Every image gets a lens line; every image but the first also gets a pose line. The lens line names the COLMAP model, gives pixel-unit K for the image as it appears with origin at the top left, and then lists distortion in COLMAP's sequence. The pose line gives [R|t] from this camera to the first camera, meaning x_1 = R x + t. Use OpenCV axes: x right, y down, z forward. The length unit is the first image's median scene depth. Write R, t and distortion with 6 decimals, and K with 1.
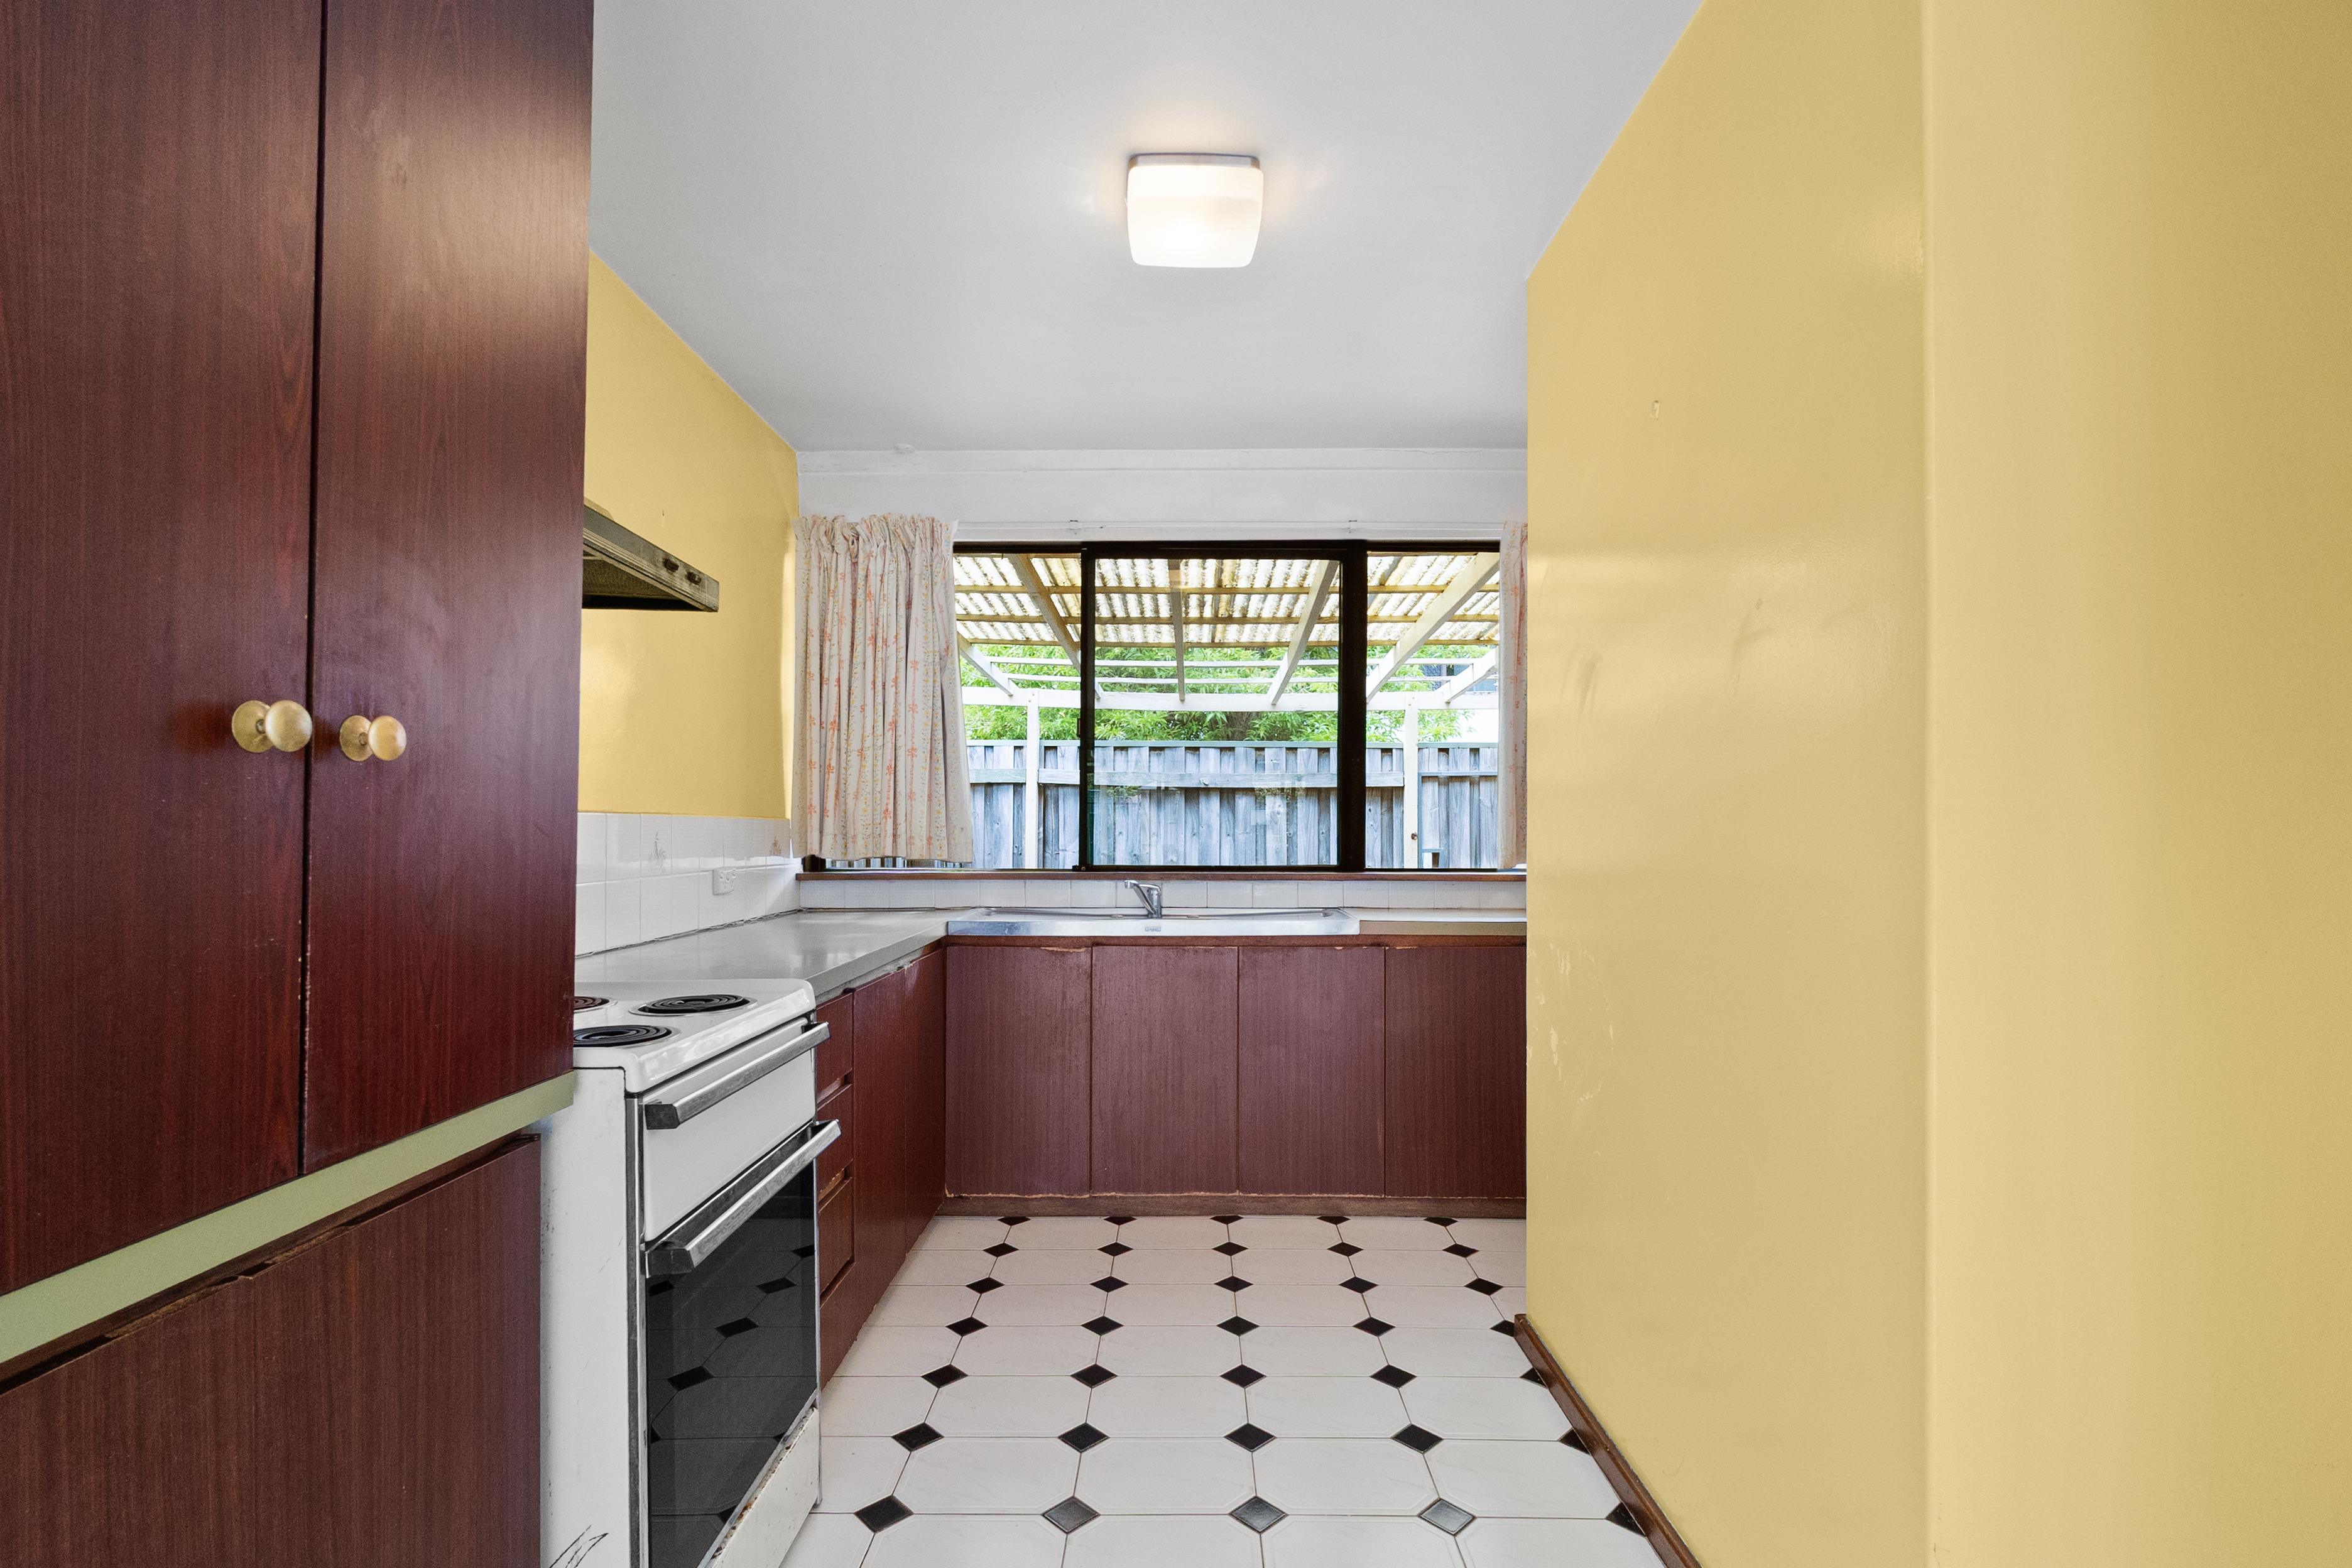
lens RADIAL K [[1060.1, 0, 1159.5], [0, 1060.1, 818.0], [0, 0, 1]] dist [0.000330, -0.000500]
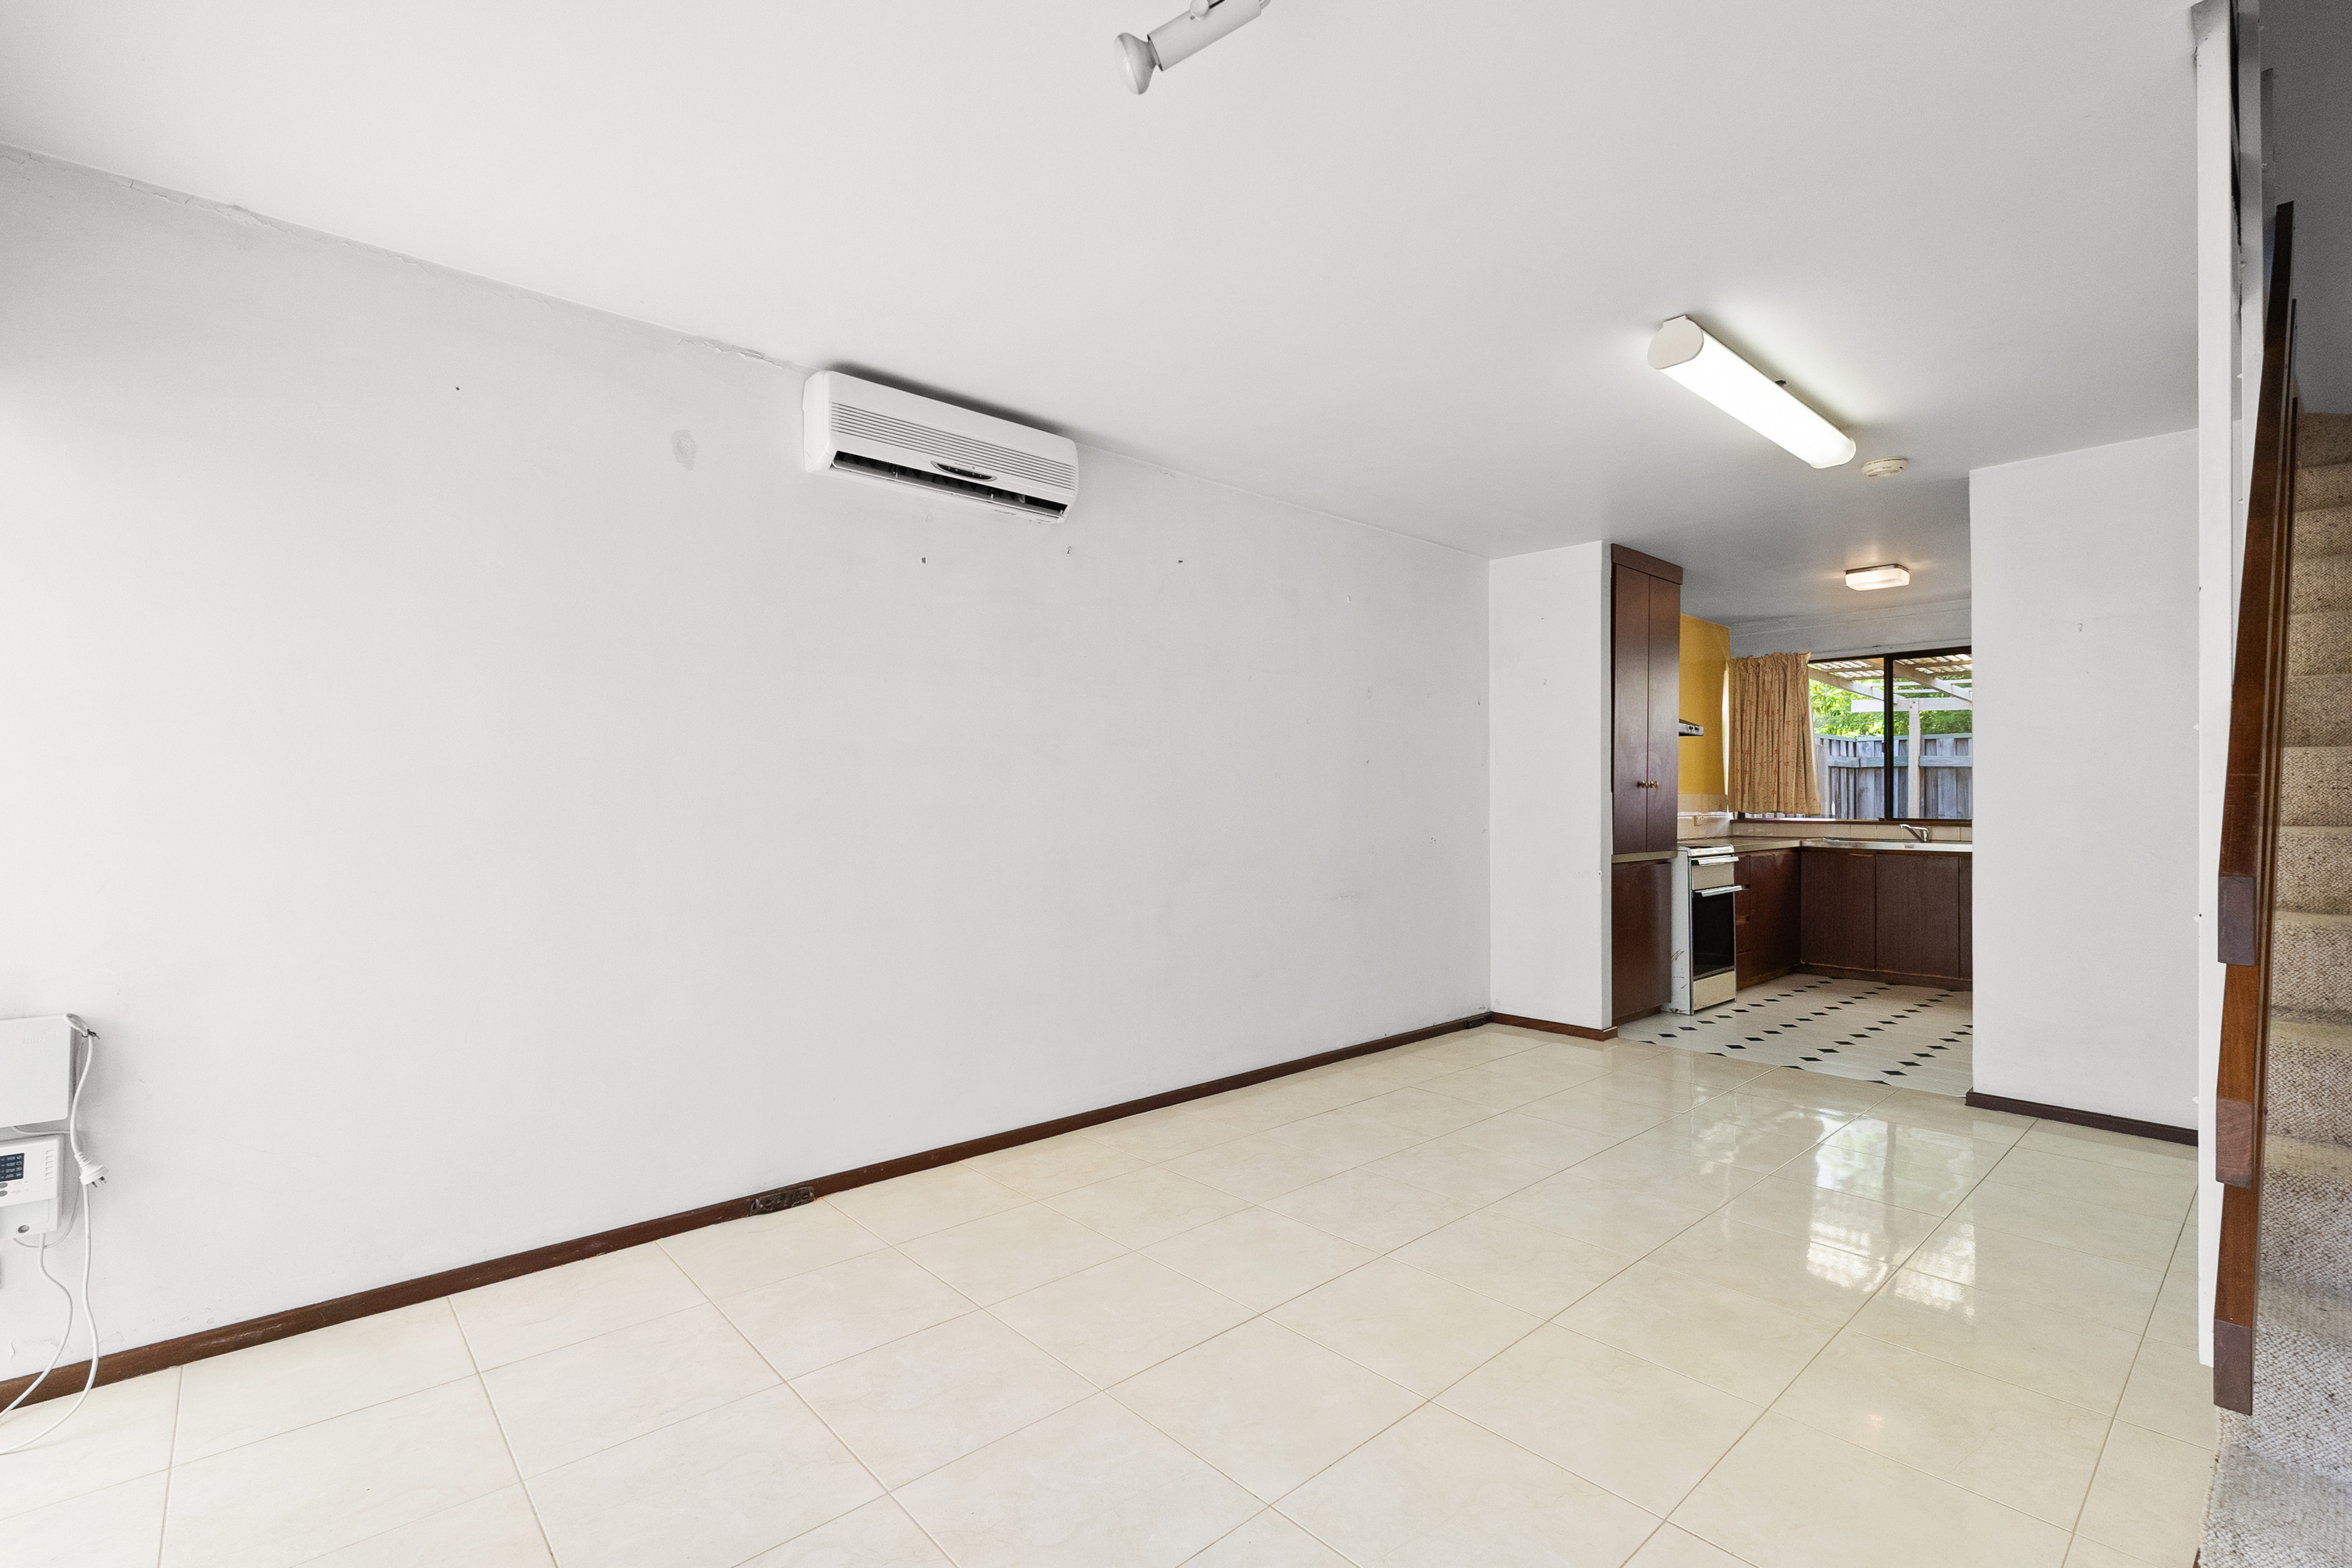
lens RADIAL K [[1060.1, 0, 1183.8], [0, 1060.1, 787.6], [0, 0, 1]] dist [0.000330, -0.000500]
pose [[0.687354, -0.007005, -0.726289, 0.484308], [0.006311, 0.999973, -0.003672, -0.013292], [0.726295, -0.002059, 0.687380, -1.358700]]
